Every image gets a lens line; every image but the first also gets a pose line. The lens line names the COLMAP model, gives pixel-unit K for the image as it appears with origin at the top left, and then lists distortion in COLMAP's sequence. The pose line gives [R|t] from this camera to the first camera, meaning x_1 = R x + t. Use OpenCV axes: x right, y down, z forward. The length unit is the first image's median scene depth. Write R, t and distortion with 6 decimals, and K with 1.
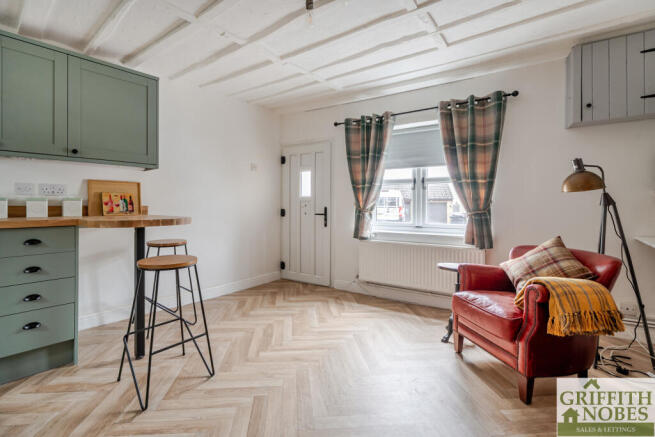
lens RADIAL K [[289.2, 0, 293.9], [0, 289.2, 207.8], [0, 0, 1]] dist [-0.003968, 0.000129]
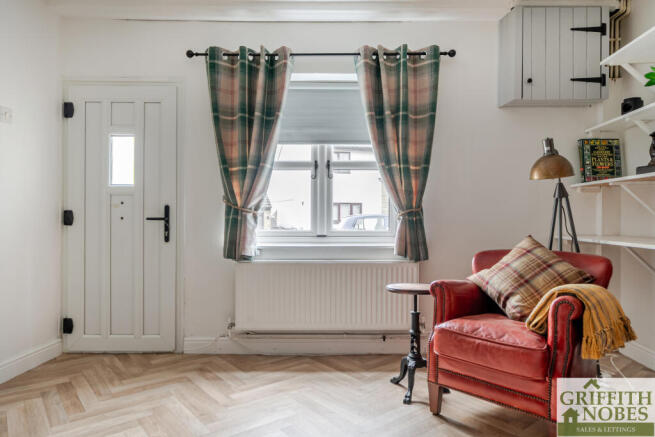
lens RADIAL K [[440.5, 0, 298.3], [0, 440.5, 220.2], [0, 0, 1]] dist [0.003215, -0.005902]
pose [[0.827239, -0.005851, 0.561820, -0.205110], [0.007521, 0.999972, -0.000660, 0.037506], [-0.561800, 0.004771, 0.827259, 0.252001]]
